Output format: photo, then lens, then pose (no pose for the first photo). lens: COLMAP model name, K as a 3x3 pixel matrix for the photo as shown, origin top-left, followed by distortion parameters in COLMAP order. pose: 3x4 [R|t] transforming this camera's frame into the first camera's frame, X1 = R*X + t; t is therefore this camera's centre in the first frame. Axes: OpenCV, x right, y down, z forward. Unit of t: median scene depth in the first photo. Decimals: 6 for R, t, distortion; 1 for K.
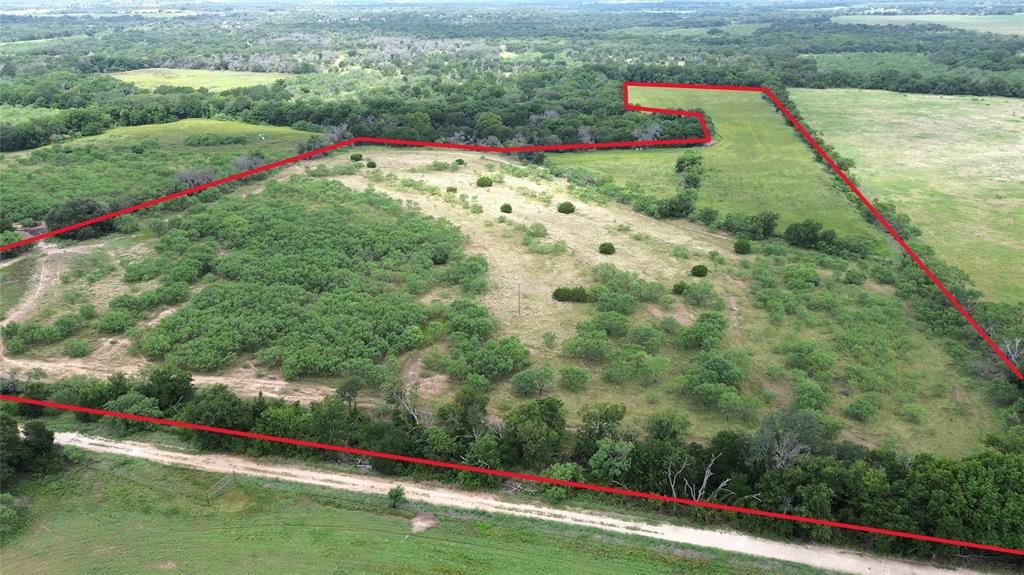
lens RADIAL K [[758.0, 0, 514.6], [0, 758.0, 288.9], [0, 0, 1]] dist [0.069433, -0.083809]
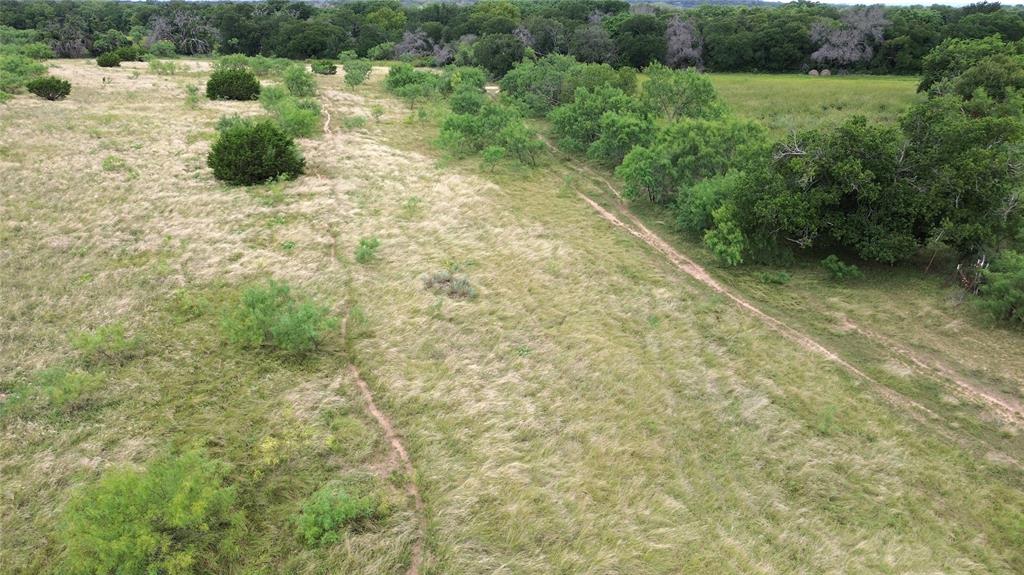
lens RADIAL K [[758.0, 0, 514.6], [0, 758.0, 288.9], [0, 0, 1]] dist [0.069433, -0.083809]
pose [[0.958089, 0.112364, -0.263515, 0.130855], [-0.116678, 0.993169, -0.000729, -0.057782], [0.261633, 0.031445, 0.964655, 0.593144]]
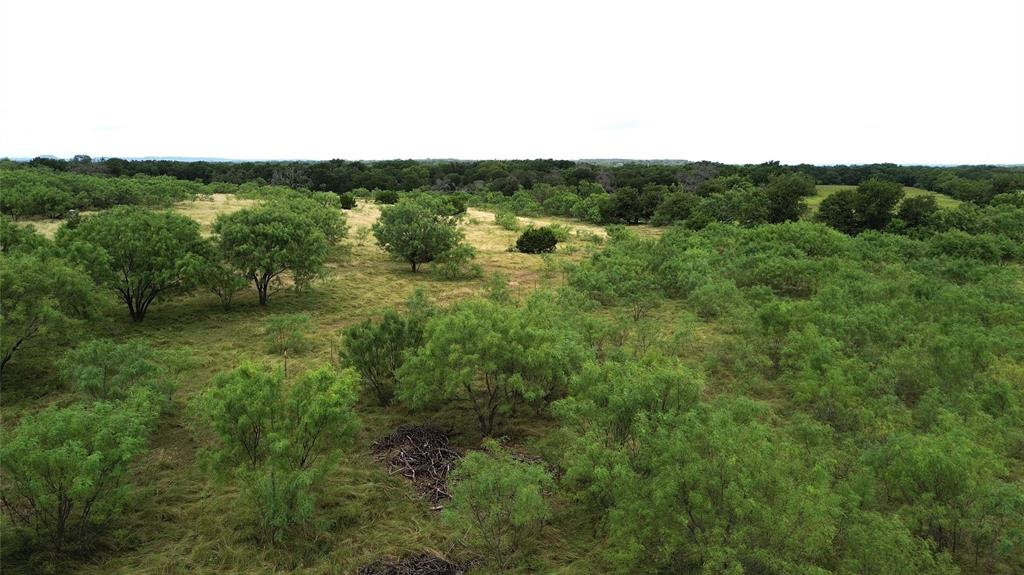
lens RADIAL K [[758.0, 0, 514.6], [0, 758.0, 288.9], [0, 0, 1]] dist [0.069433, -0.083809]
pose [[0.973381, 0.047322, -0.224257, 0.175942], [-0.093521, 0.975297, -0.200122, 0.047849], [0.209247, 0.215768, 0.953761, 0.331238]]
